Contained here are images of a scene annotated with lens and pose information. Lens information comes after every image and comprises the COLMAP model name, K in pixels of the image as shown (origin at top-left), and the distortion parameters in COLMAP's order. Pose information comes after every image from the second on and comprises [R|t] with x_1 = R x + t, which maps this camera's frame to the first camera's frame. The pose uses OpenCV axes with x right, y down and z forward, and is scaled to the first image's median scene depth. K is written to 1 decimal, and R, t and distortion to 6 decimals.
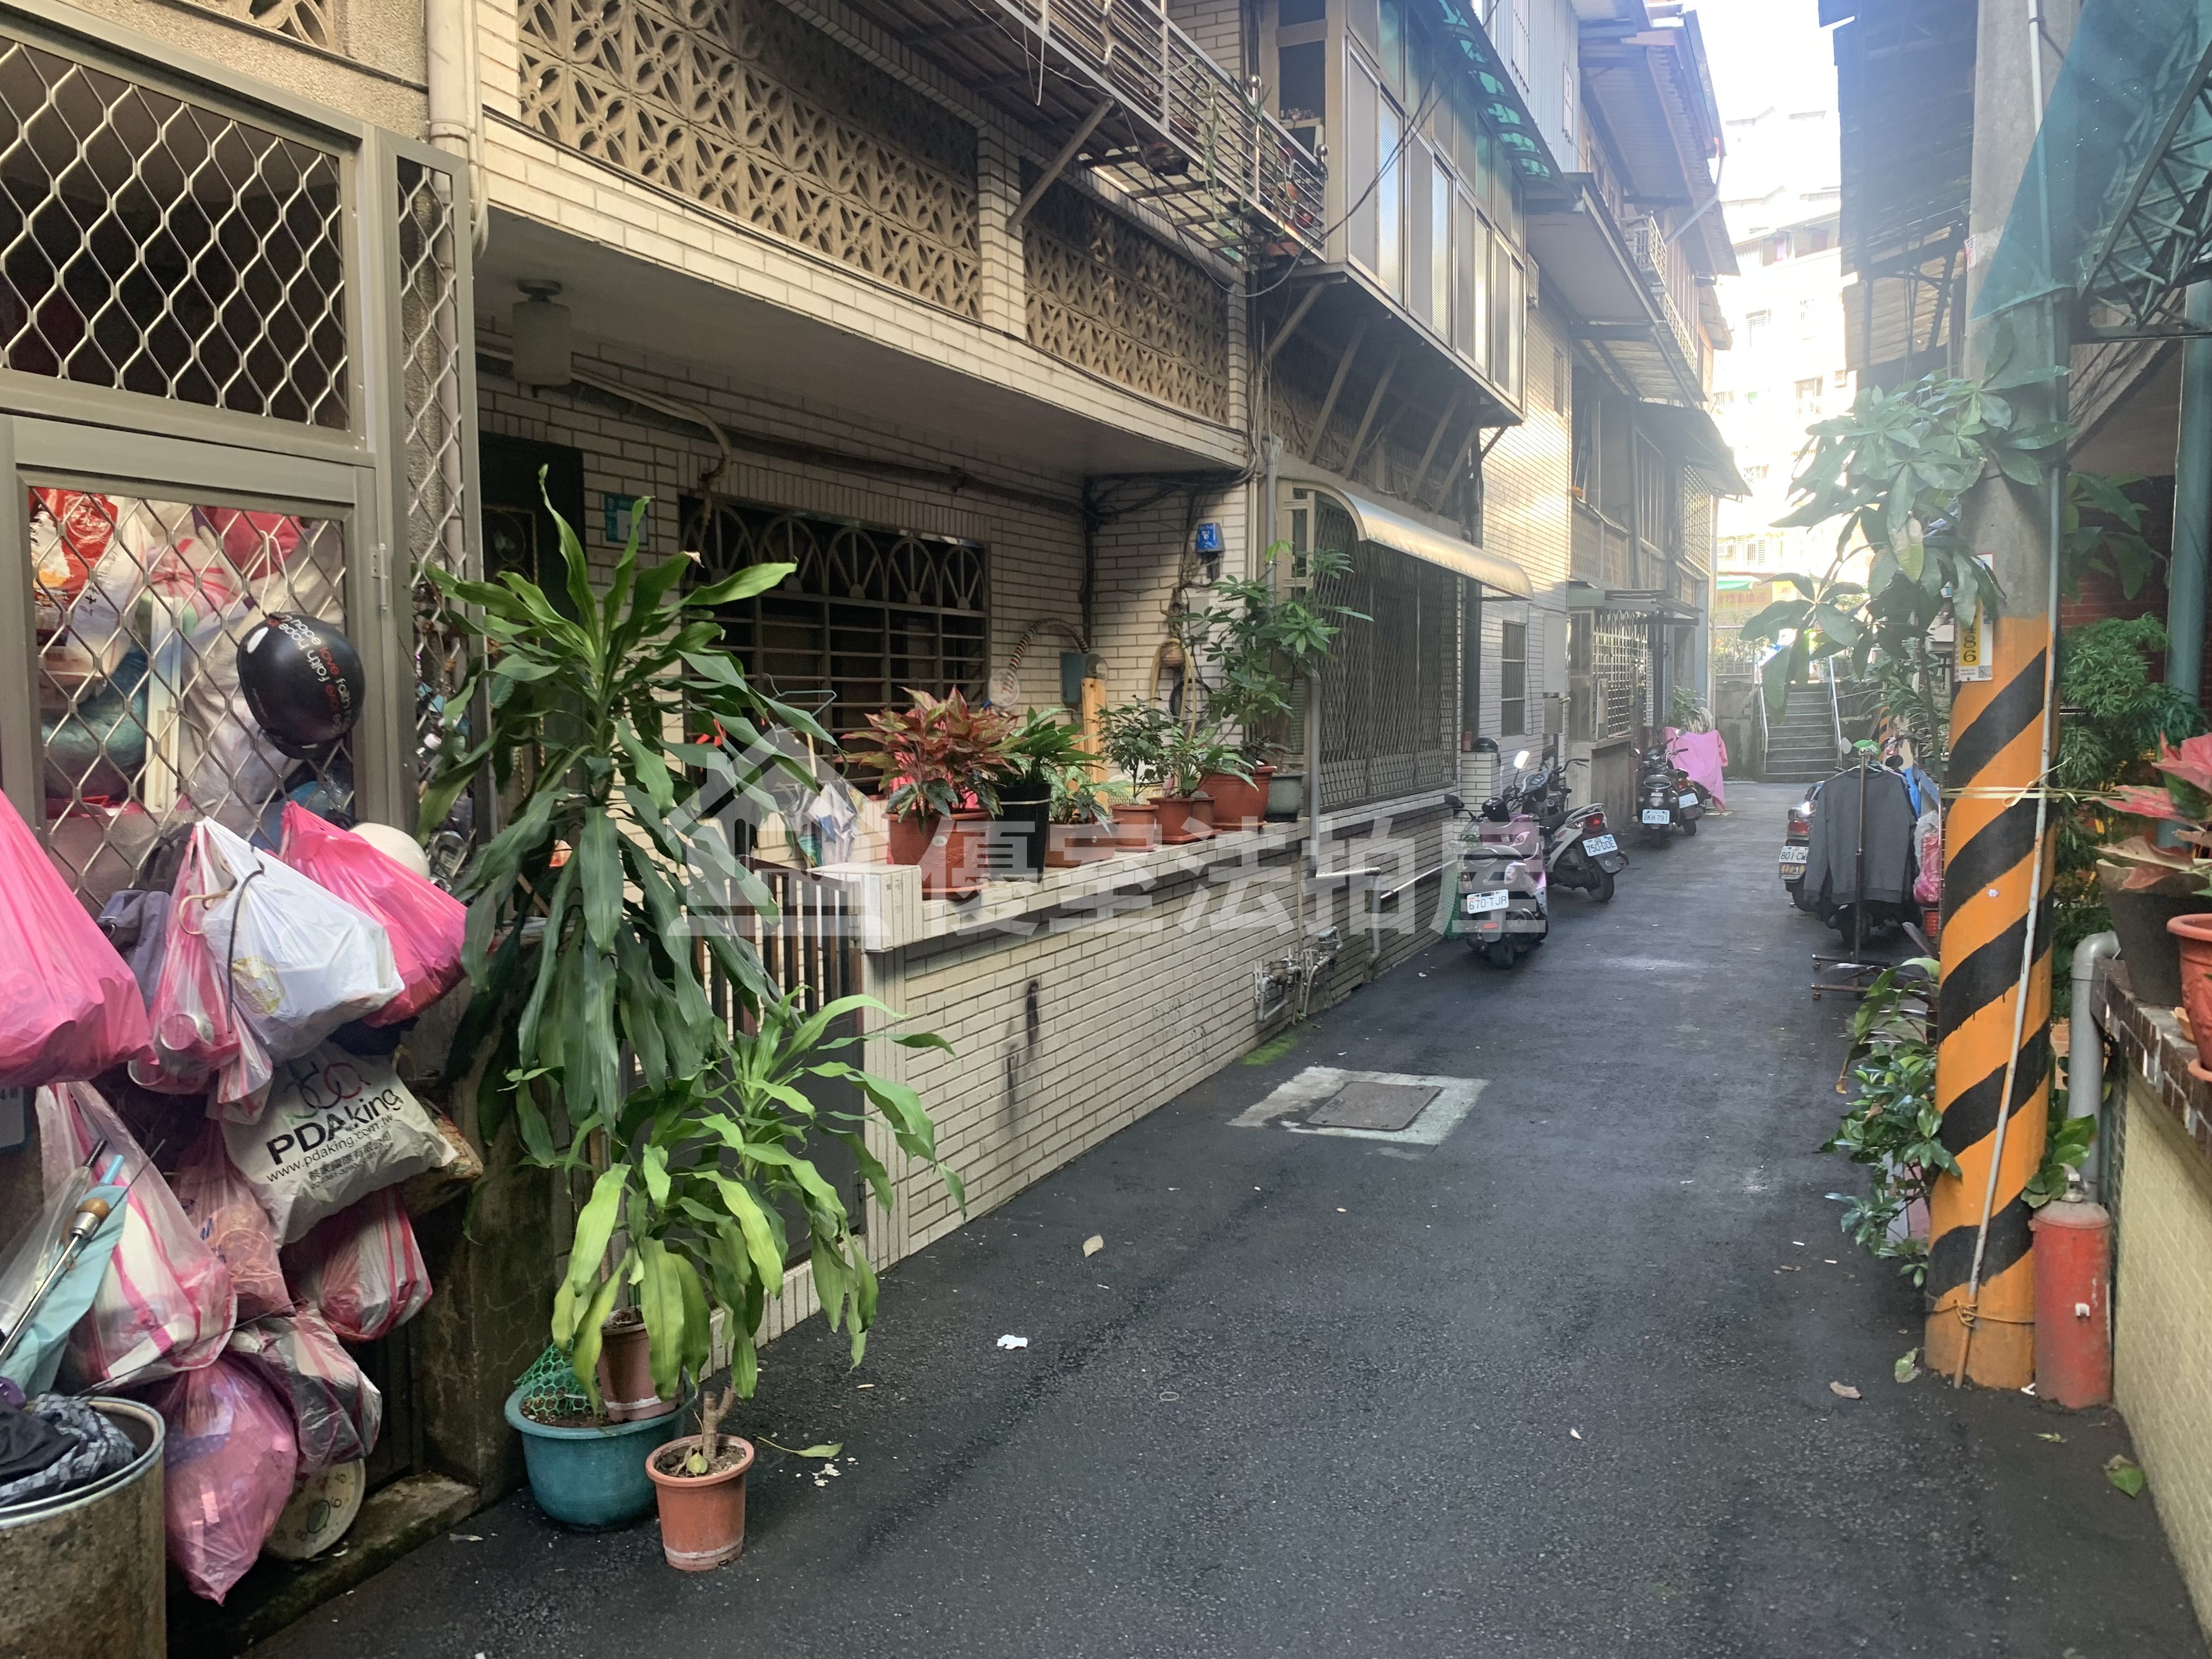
lens RADIAL K [[1720.4, 0, 1114.9], [0, 1720.4, 791.8], [0, 0, 1]] dist [0.045997, -0.036502]
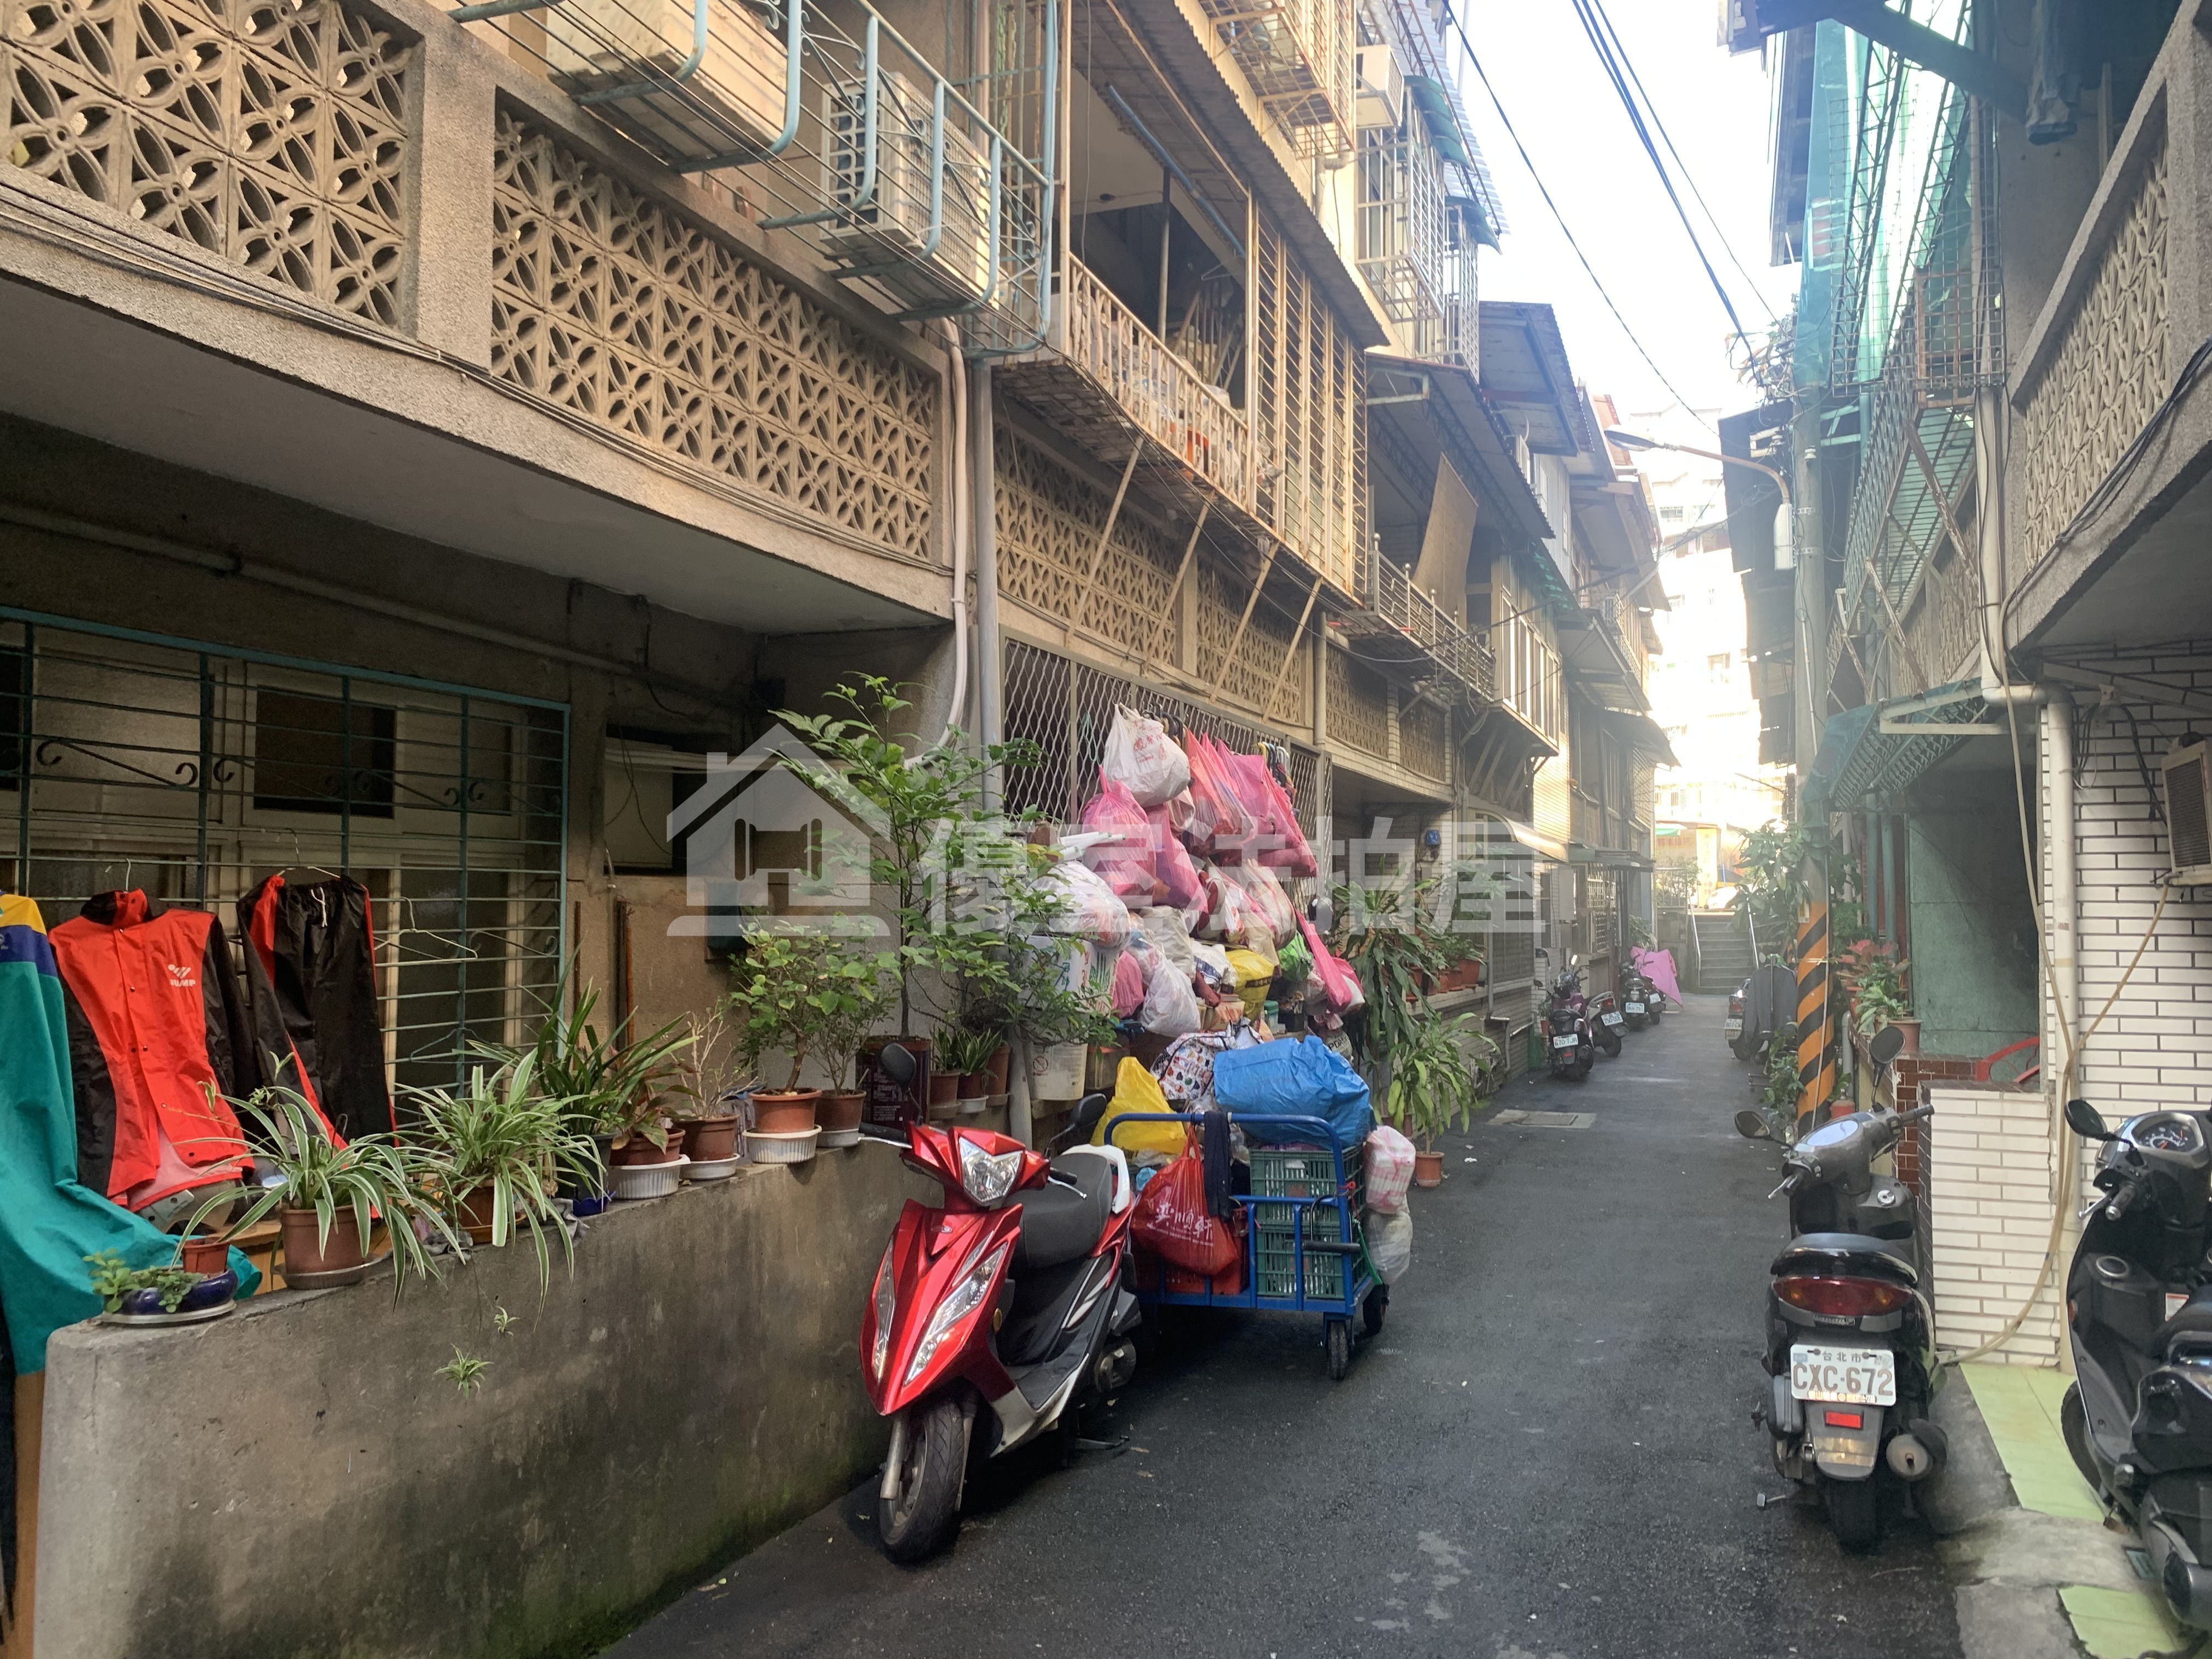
lens RADIAL K [[1720.4, 0, 1123.3], [0, 1720.4, 824.0], [0, 0, 1]] dist [0.045997, -0.036502]
pose [[0.998826, 0.012832, 0.046715, -0.200631], [-0.007649, 0.993960, -0.109479, 0.025109], [-0.047838, 0.108993, 0.992891, -0.471538]]
